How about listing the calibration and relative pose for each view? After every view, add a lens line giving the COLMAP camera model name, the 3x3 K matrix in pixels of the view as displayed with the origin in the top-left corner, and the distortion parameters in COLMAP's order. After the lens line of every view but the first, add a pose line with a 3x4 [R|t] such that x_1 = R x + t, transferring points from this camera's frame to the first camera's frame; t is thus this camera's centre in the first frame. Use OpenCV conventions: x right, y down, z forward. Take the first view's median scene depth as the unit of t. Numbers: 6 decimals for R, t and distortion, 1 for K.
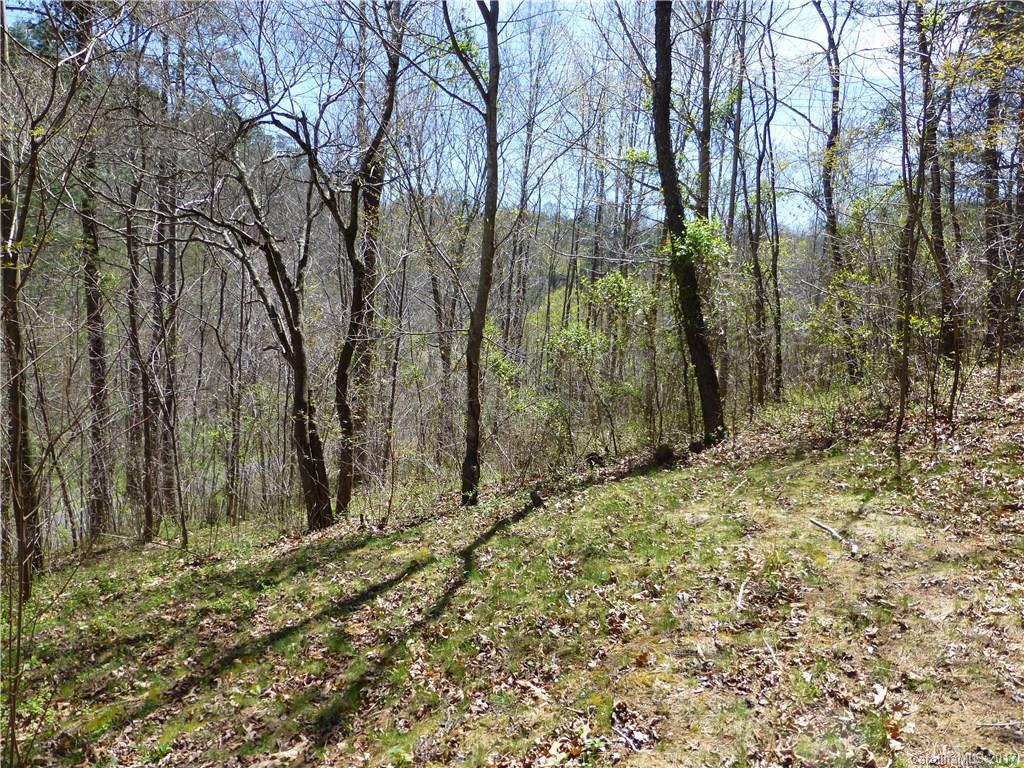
lens RADIAL K [[728.6, 0, 512.0], [0, 728.6, 384.0], [0, 0, 1]] dist [-0.031547, -0.002877]
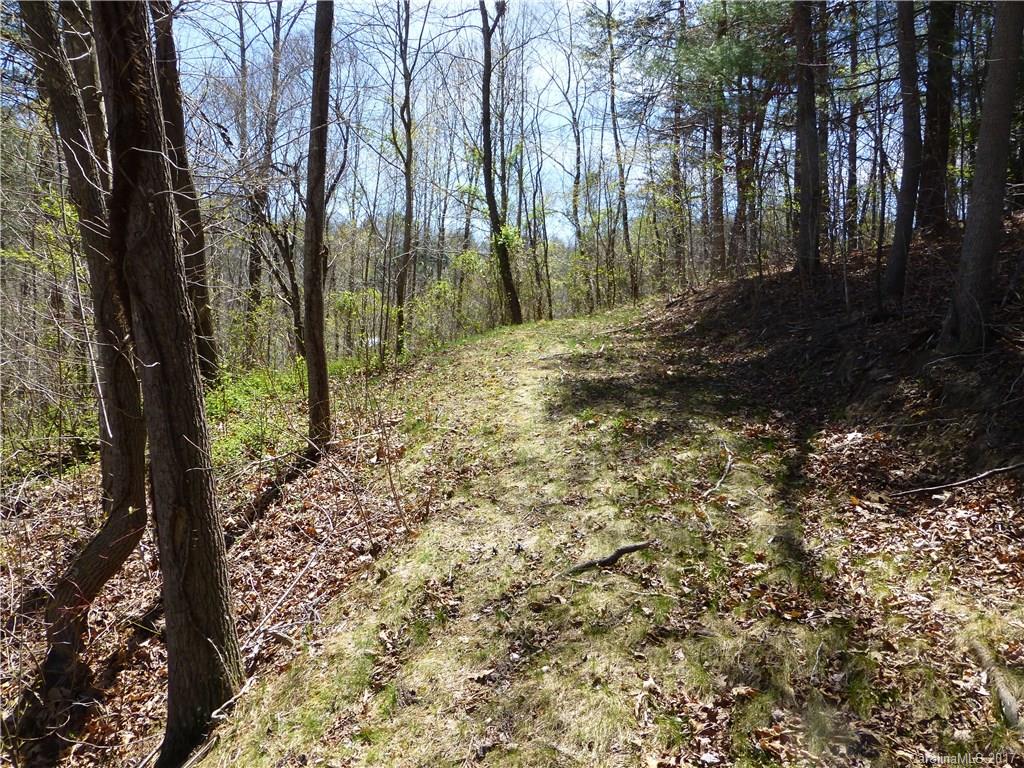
lens RADIAL K [[728.6, 0, 512.0], [0, 728.6, 384.0], [0, 0, 1]] dist [-0.031547, -0.002877]
pose [[0.958227, -0.036831, 0.283627, -0.203043], [0.040280, 0.999168, -0.006337, 0.142690], [-0.283158, 0.017497, 0.958914, -0.596219]]
